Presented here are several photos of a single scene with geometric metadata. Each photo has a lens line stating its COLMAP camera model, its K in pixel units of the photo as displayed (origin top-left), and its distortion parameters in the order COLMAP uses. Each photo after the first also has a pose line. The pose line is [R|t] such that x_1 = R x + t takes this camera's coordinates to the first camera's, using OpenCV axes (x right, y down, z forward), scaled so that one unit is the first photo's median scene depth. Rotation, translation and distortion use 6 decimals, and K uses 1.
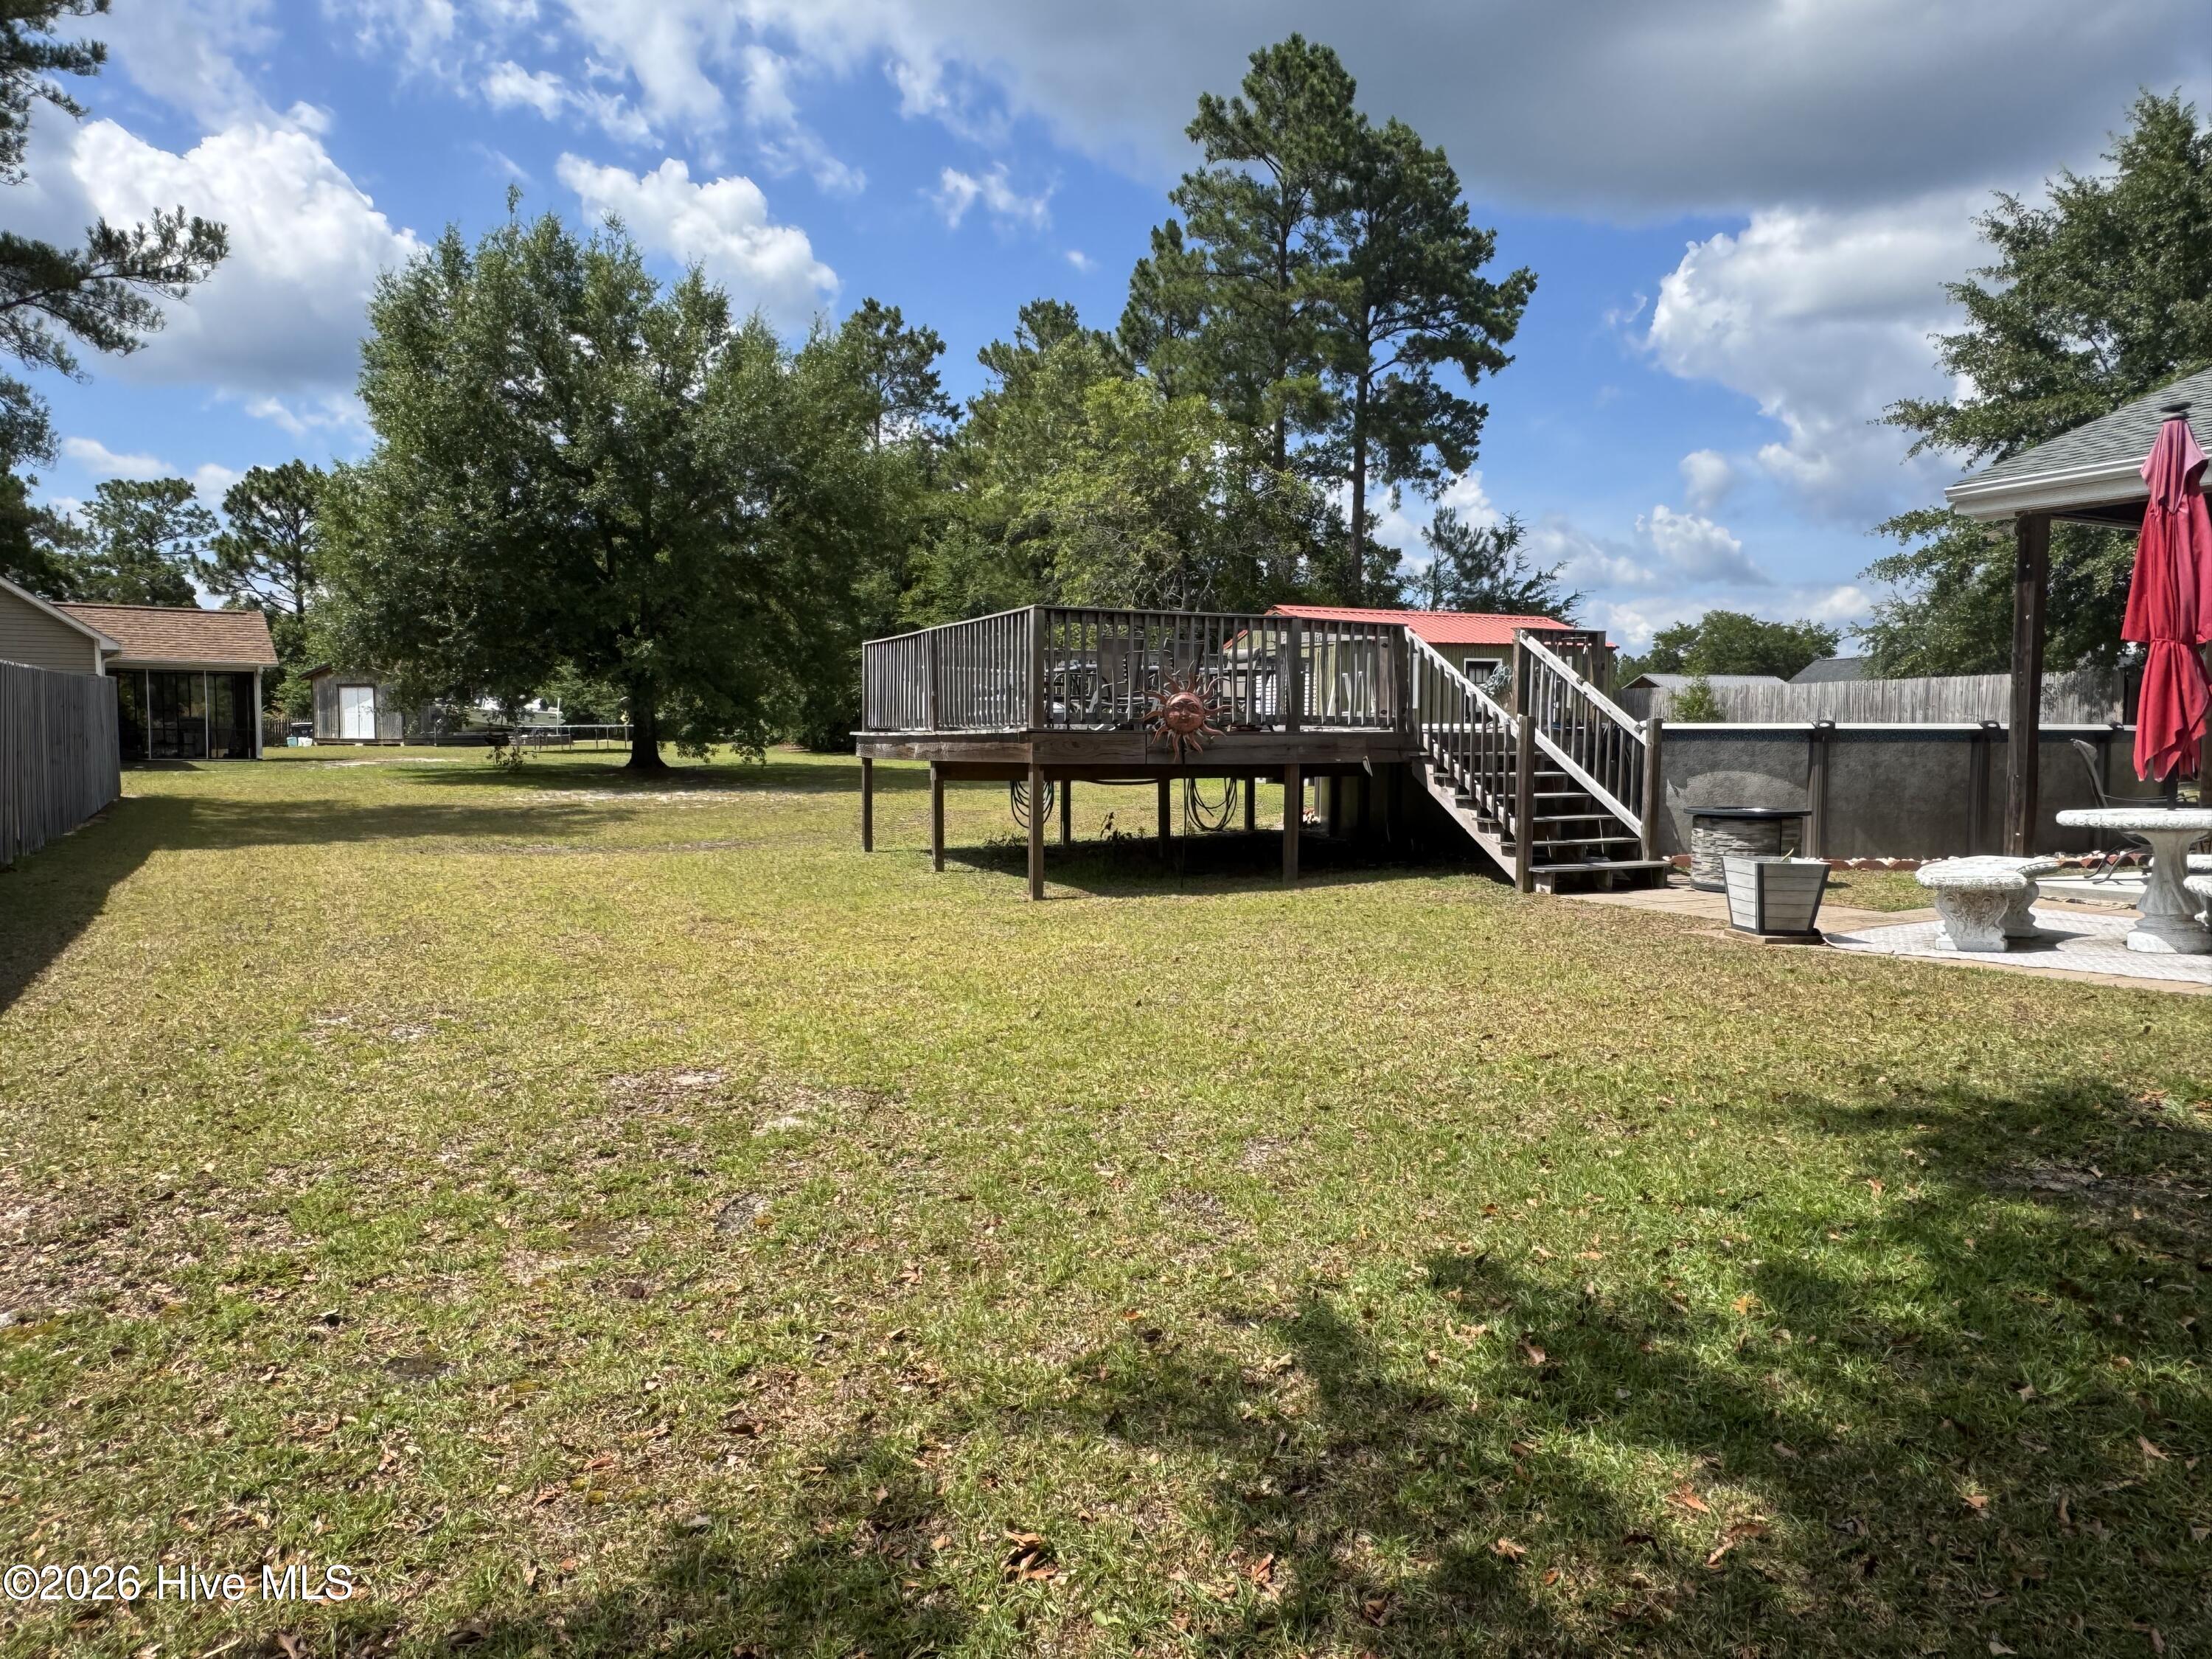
lens RADIAL K [[1482.8, 0, 1104.5], [0, 1482.8, 831.2], [0, 0, 1]] dist [-0.000035, -0.000178]
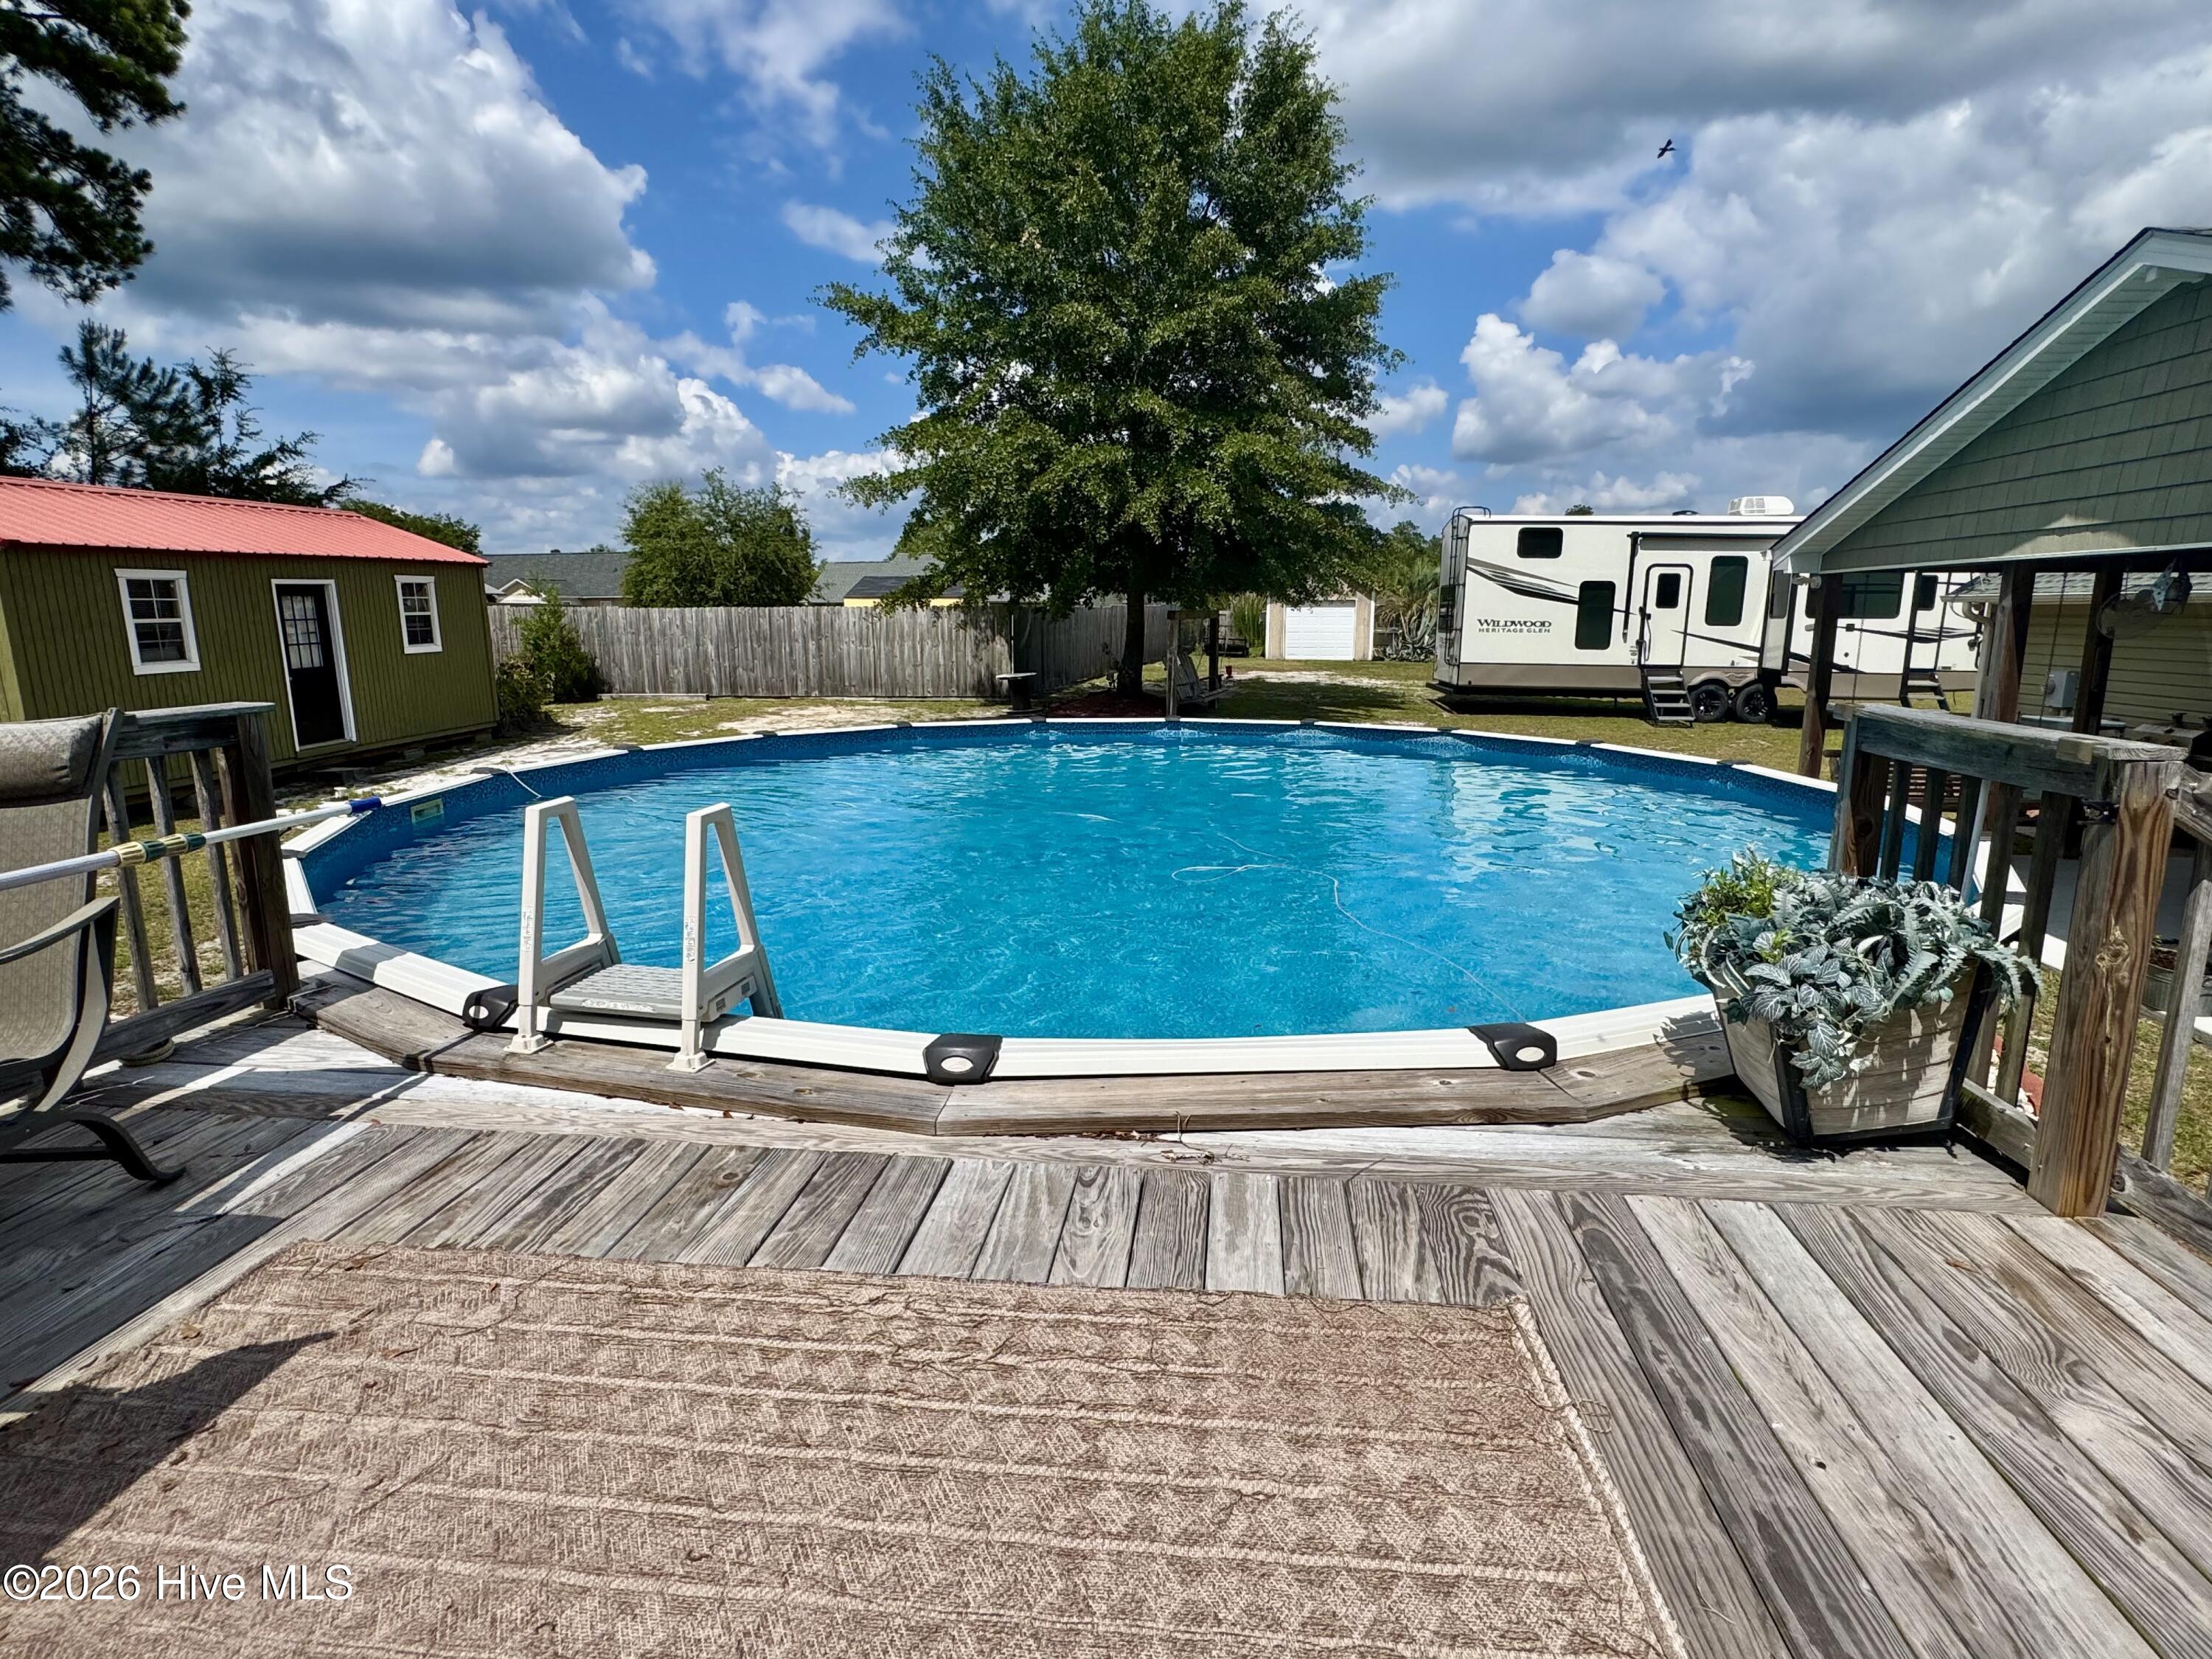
lens RADIAL K [[1109.9, 0, 1111.4], [0, 1109.9, 832.5], [0, 0, 1]] dist [-0.005566, 0.001692]
pose [[0.535187, -0.167657, 0.827929, 0.029219], [0.052906, 0.984835, 0.165231, -0.053936], [-0.843075, -0.044627, 0.535941, 0.353181]]
